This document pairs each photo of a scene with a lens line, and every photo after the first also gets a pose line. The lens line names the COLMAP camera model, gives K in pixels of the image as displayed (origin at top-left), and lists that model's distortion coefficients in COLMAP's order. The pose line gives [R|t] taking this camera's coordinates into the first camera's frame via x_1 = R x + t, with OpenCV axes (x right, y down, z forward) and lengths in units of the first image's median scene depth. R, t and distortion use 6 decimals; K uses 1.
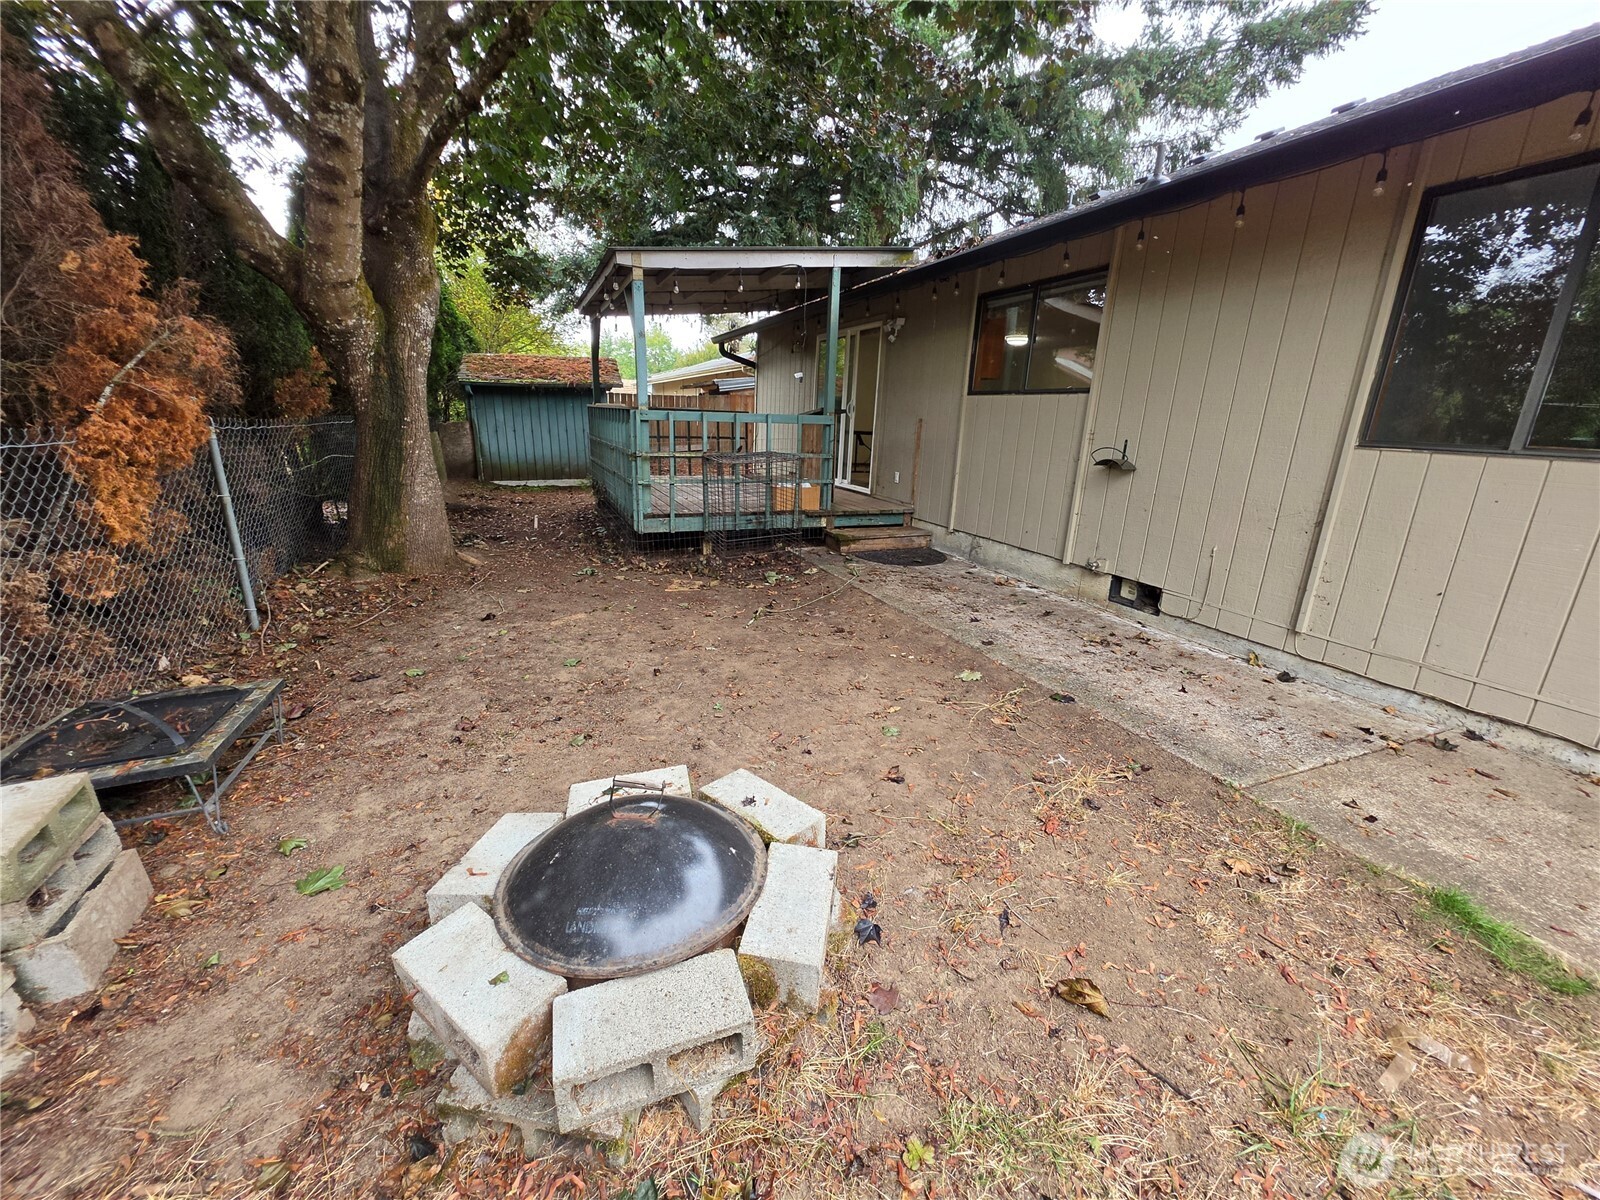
lens RADIAL K [[637.9, 0, 804.6], [0, 637.9, 595.5], [0, 0, 1]] dist [-0.004202, 0.001466]
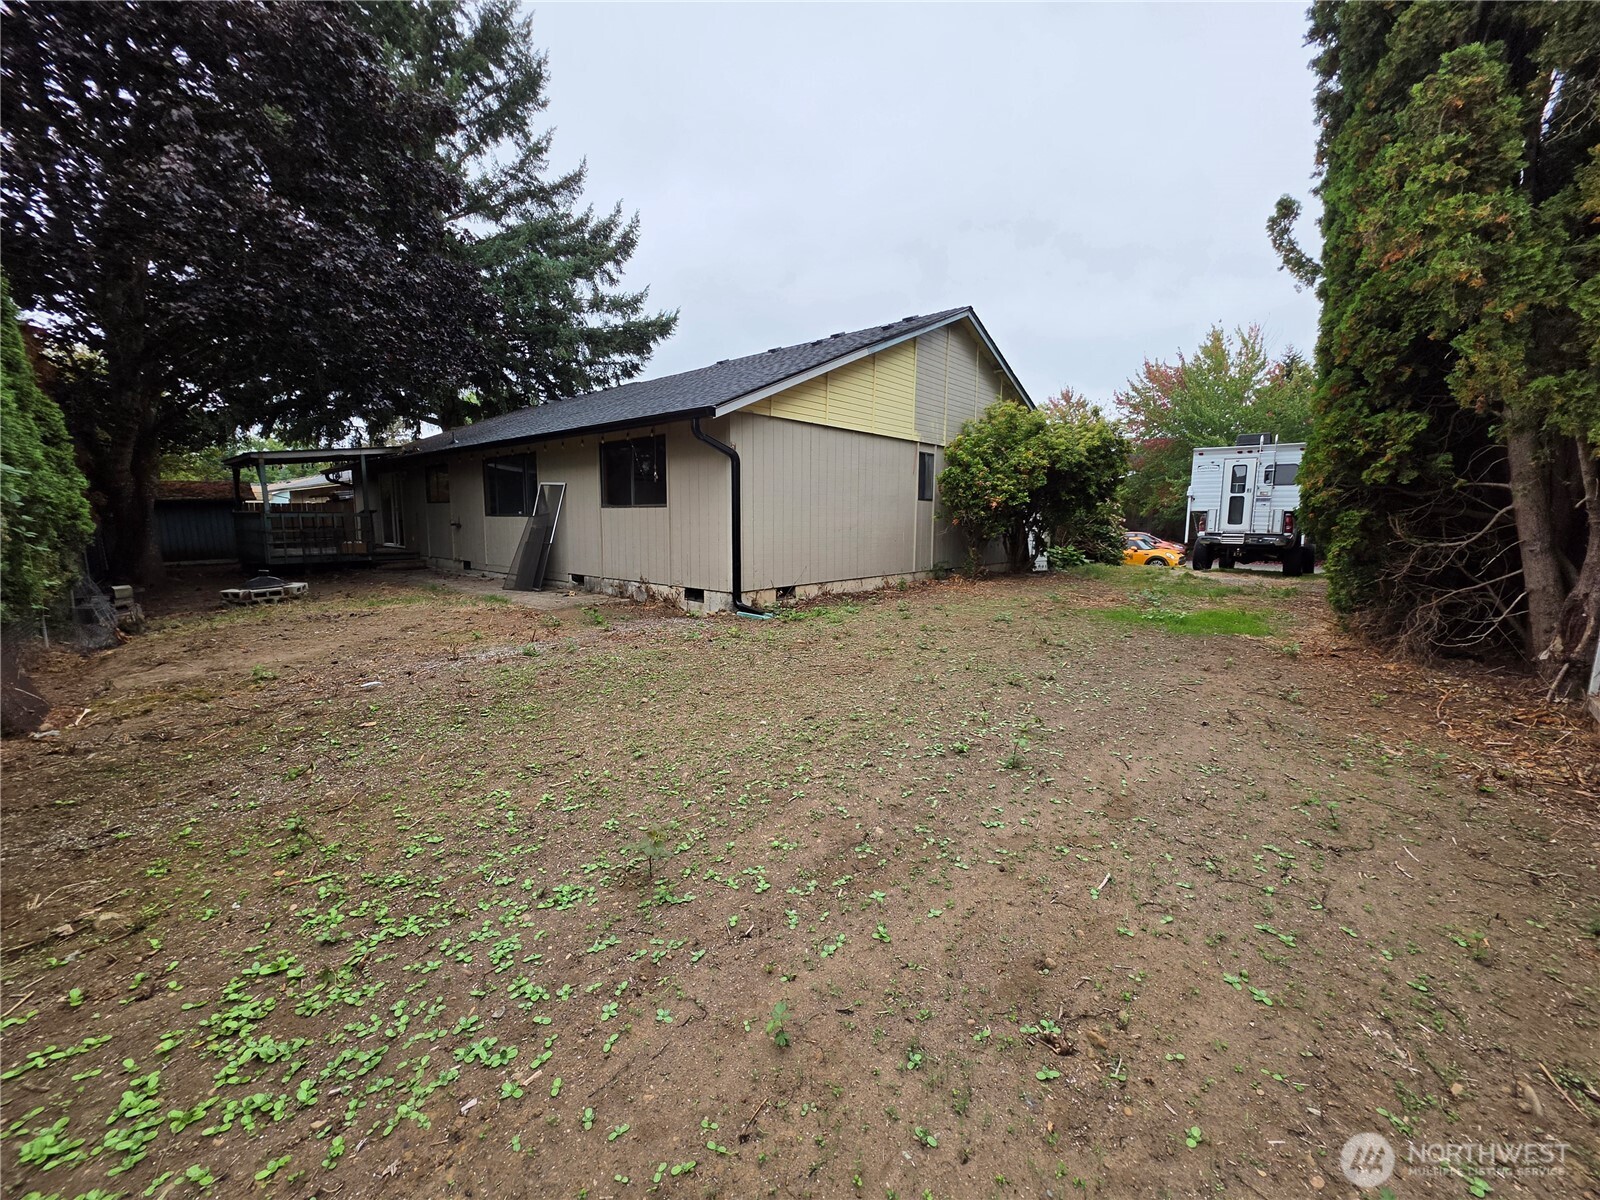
lens RADIAL K [[637.9, 0, 804.9], [0, 637.9, 604.3], [0, 0, 1]] dist [-0.004202, 0.001466]
pose [[0.905201, -0.093201, 0.414638, 0.527694], [0.145024, 0.984834, -0.095235, 0.542280], [-0.399474, 0.146339, 0.904989, -1.838754]]
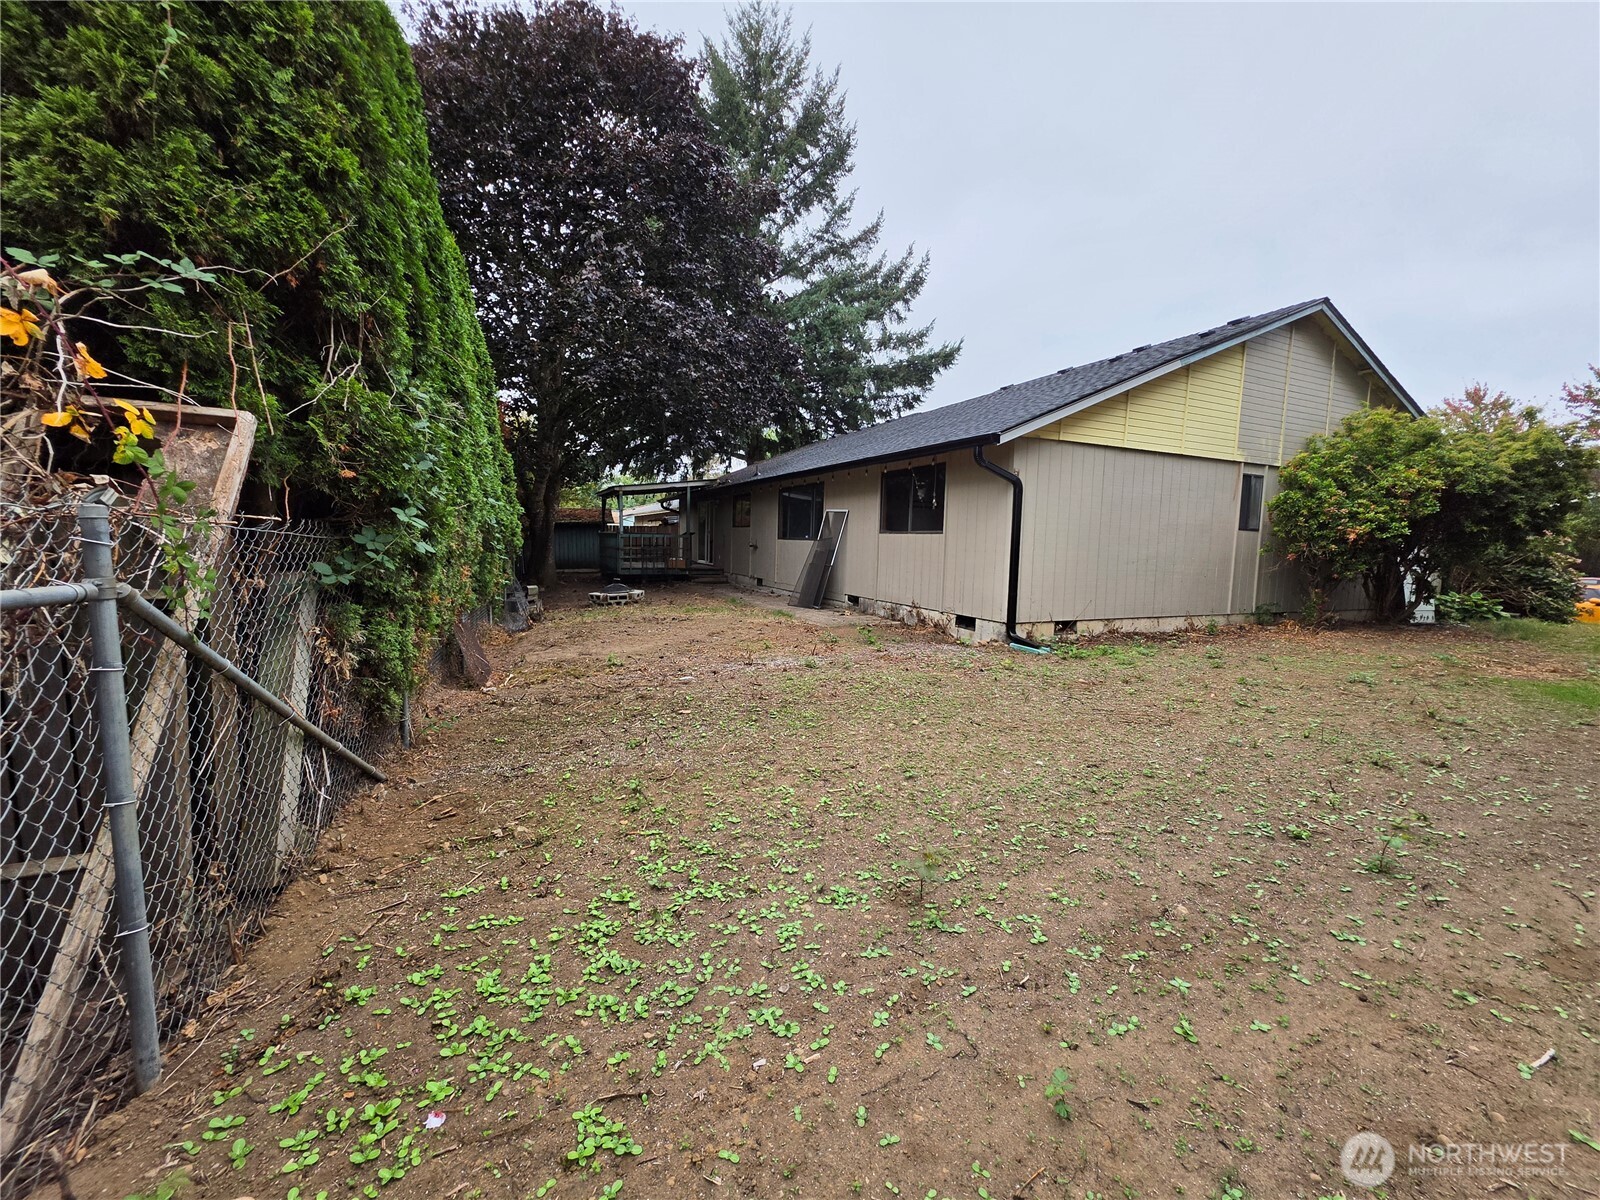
lens RADIAL K [[637.9, 0, 797.8], [0, 637.9, 599.7], [0, 0, 1]] dist [-0.004202, 0.001466]
pose [[0.999751, -0.017289, 0.014119, 0.509747], [0.019516, 0.984021, -0.176981, 0.542394], [-0.010833, 0.177213, 0.984113, -1.843141]]
